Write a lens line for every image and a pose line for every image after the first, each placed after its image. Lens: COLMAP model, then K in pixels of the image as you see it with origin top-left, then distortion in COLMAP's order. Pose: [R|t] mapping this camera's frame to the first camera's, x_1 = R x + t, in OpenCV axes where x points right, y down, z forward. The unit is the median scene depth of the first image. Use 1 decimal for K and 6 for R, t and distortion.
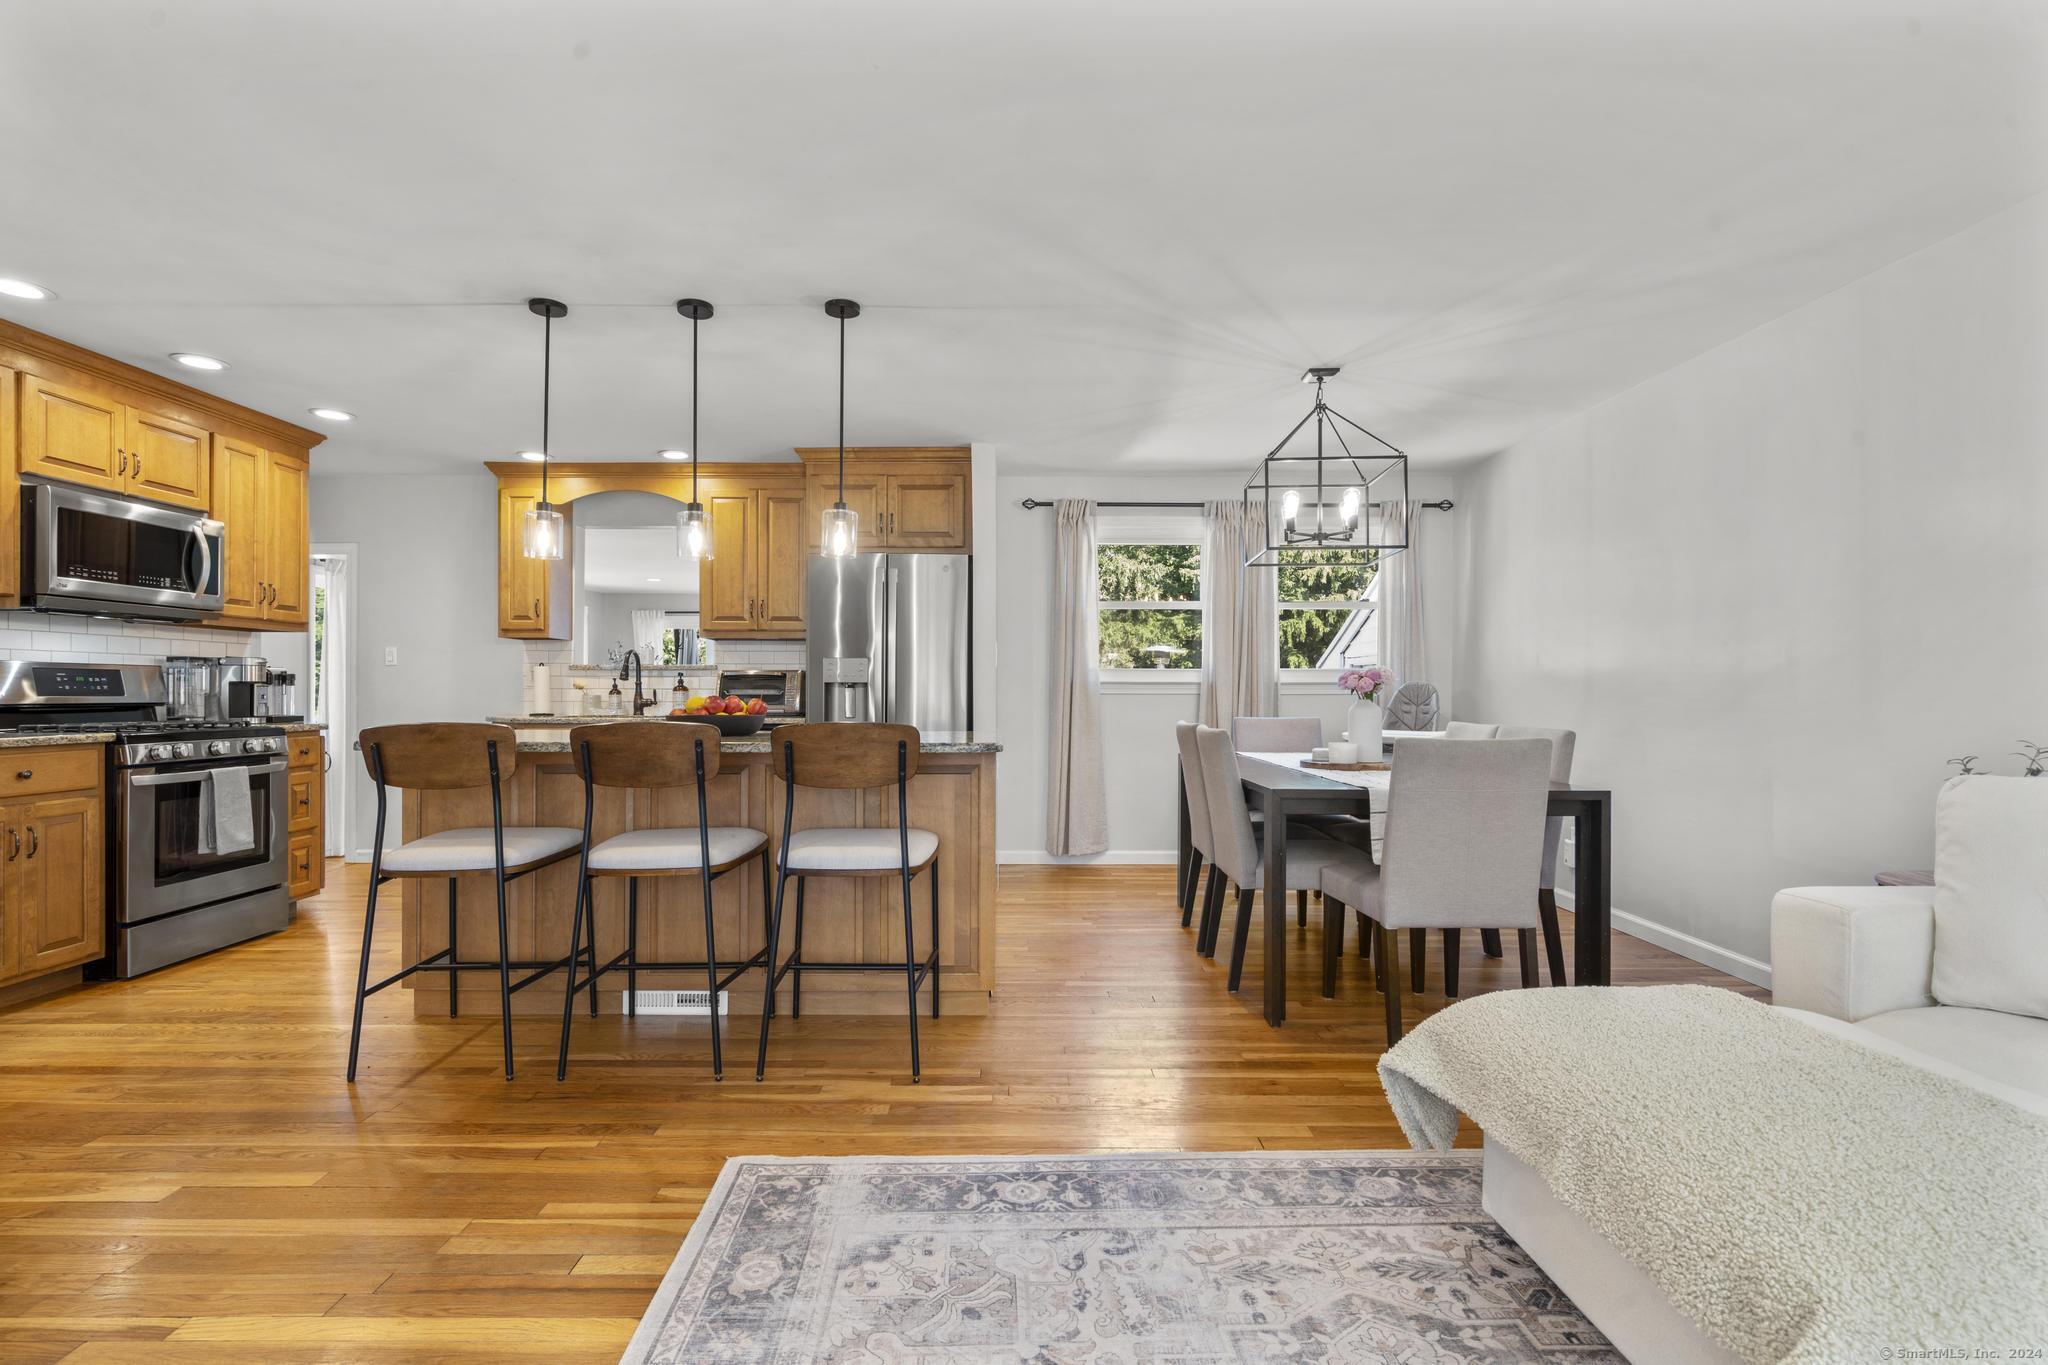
lens RADIAL K [[944.9, 0, 1006.6], [0, 944.9, 695.1], [0, 0, 1]] dist [0.000606, 0.000308]
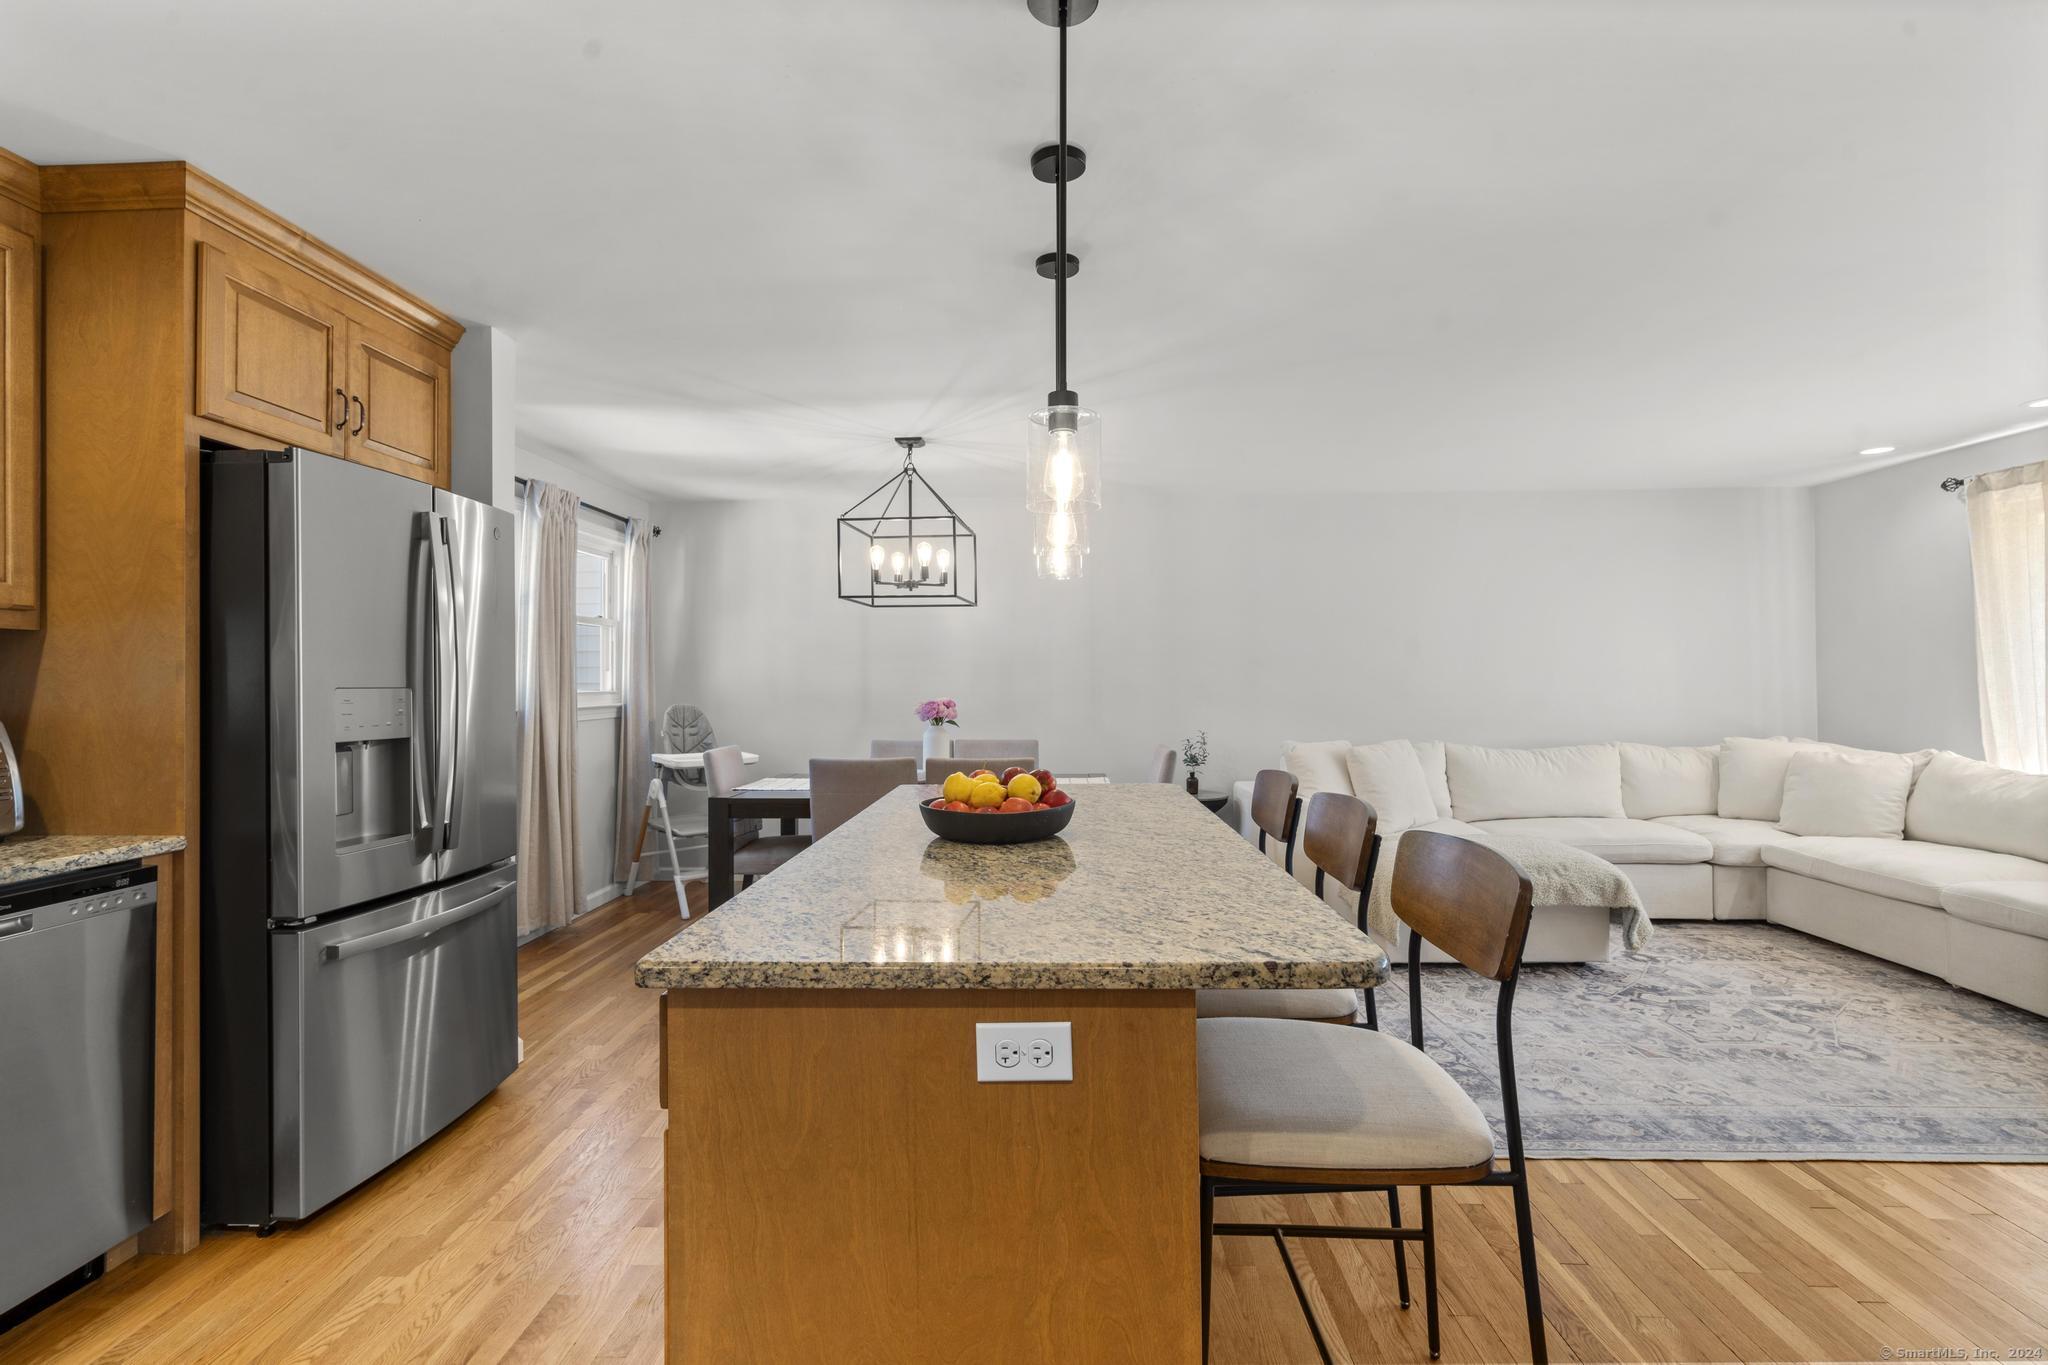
lens RADIAL K [[939.6, 0, 1013.8], [0, 939.6, 672.9], [0, 0, 1]] dist [-0.000895, 0.000858]
pose [[0.038145, 0.008429, 0.999237, -0.806003], [0.011164, 0.999898, -0.008860, -0.050199], [-0.999210, 0.011494, 0.038047, 0.846005]]
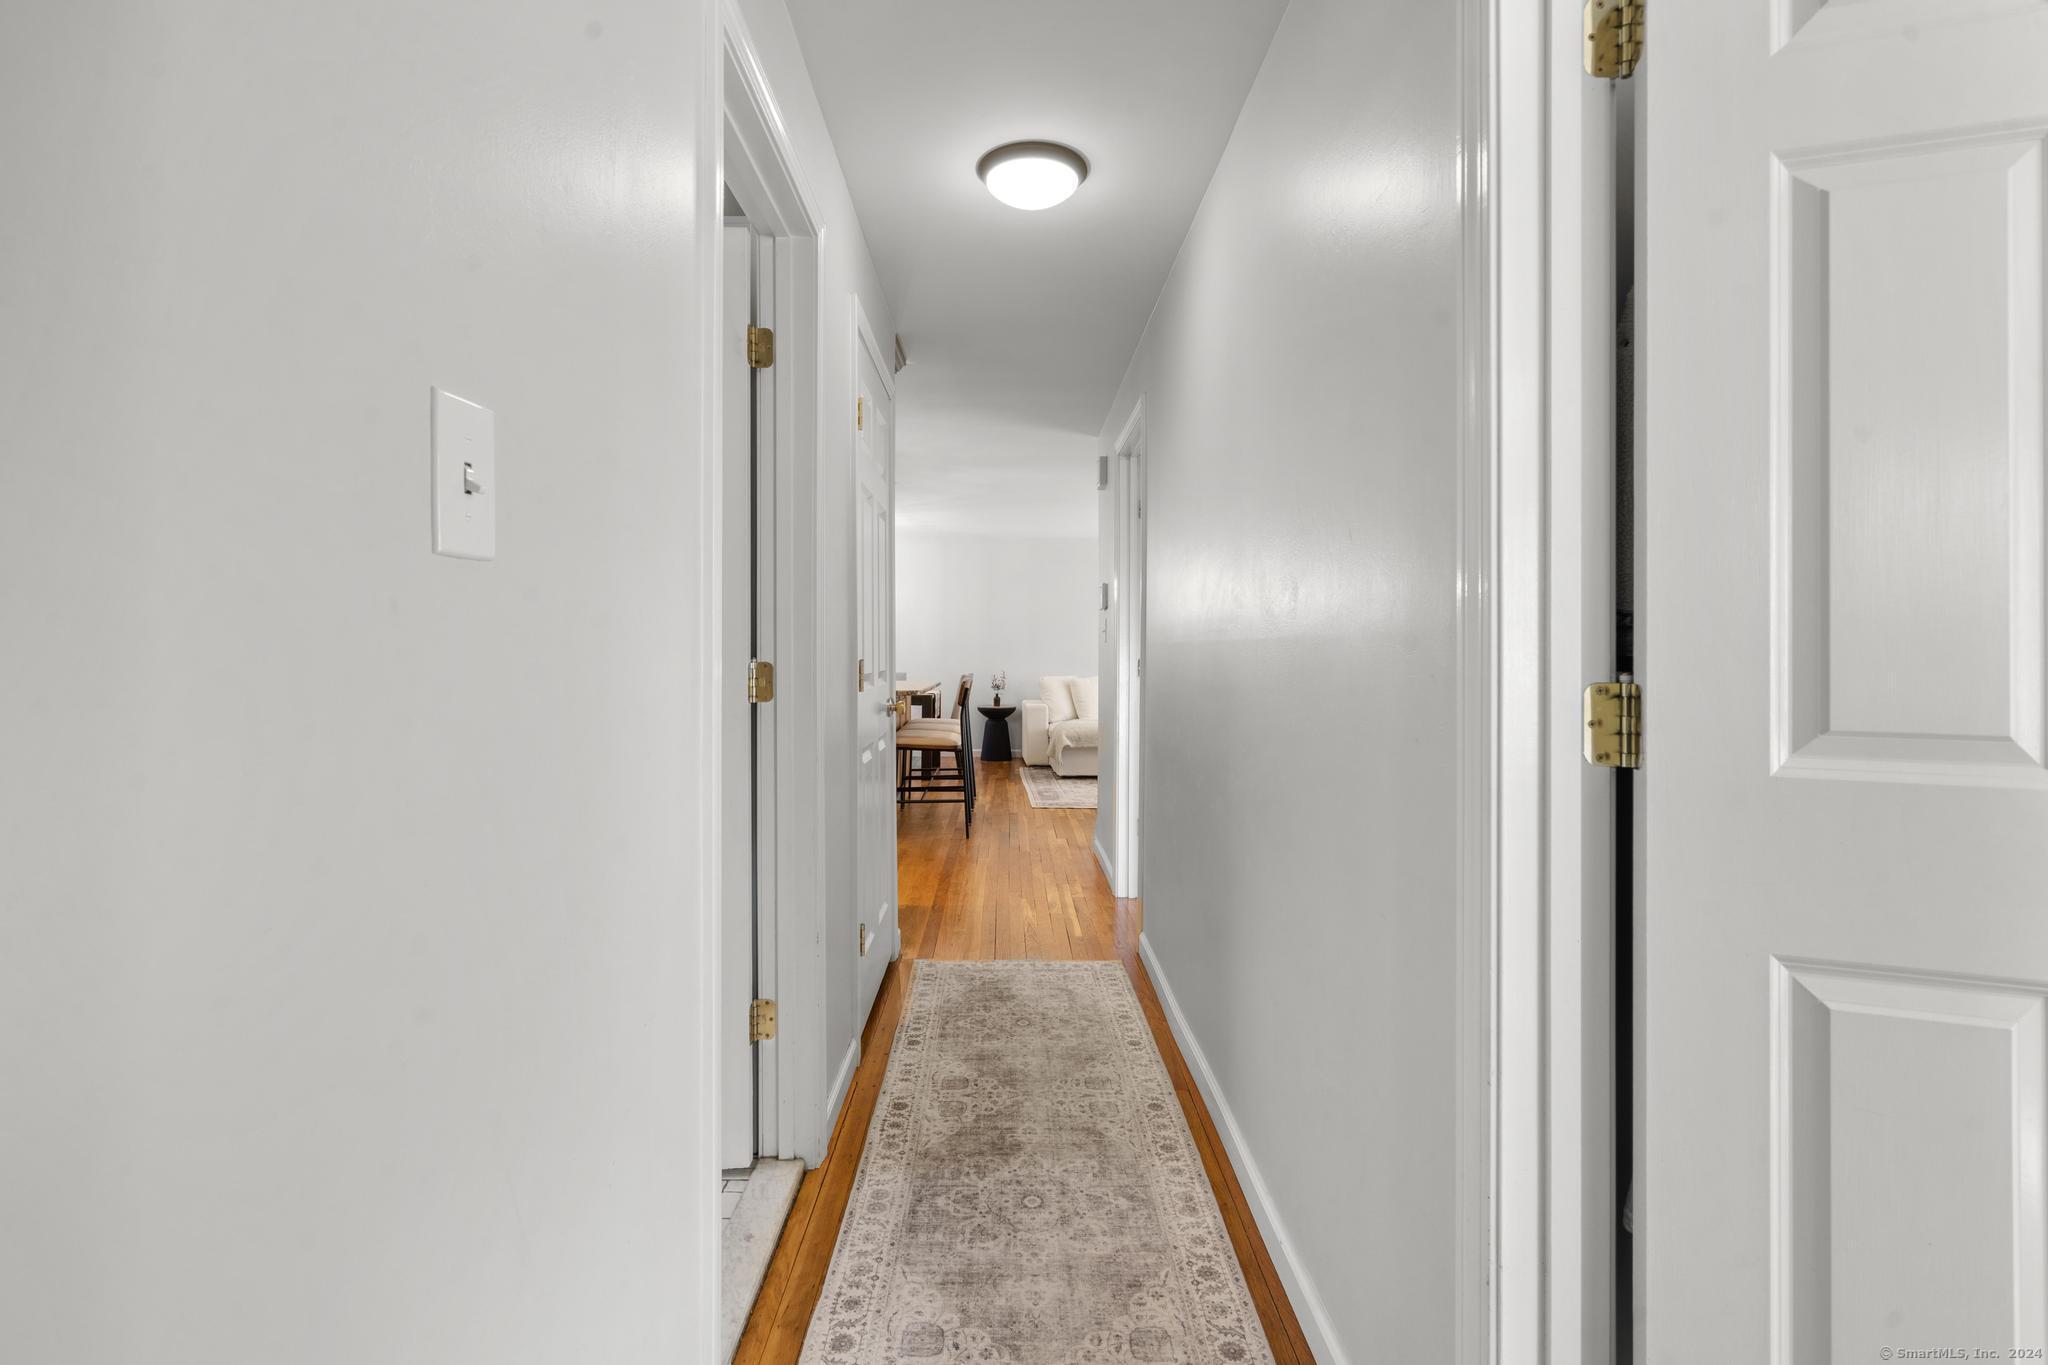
lens RADIAL K [[940.9, 0, 1017.3], [0, 940.9, 658.0], [0, 0, 1]] dist [0.000138, 0.000151]
pose [[-0.011283, -0.004222, 0.999927, -1.912581], [0.003668, 0.999984, 0.004263, -0.015734], [-0.999930, 0.003716, -0.011268, 0.600932]]
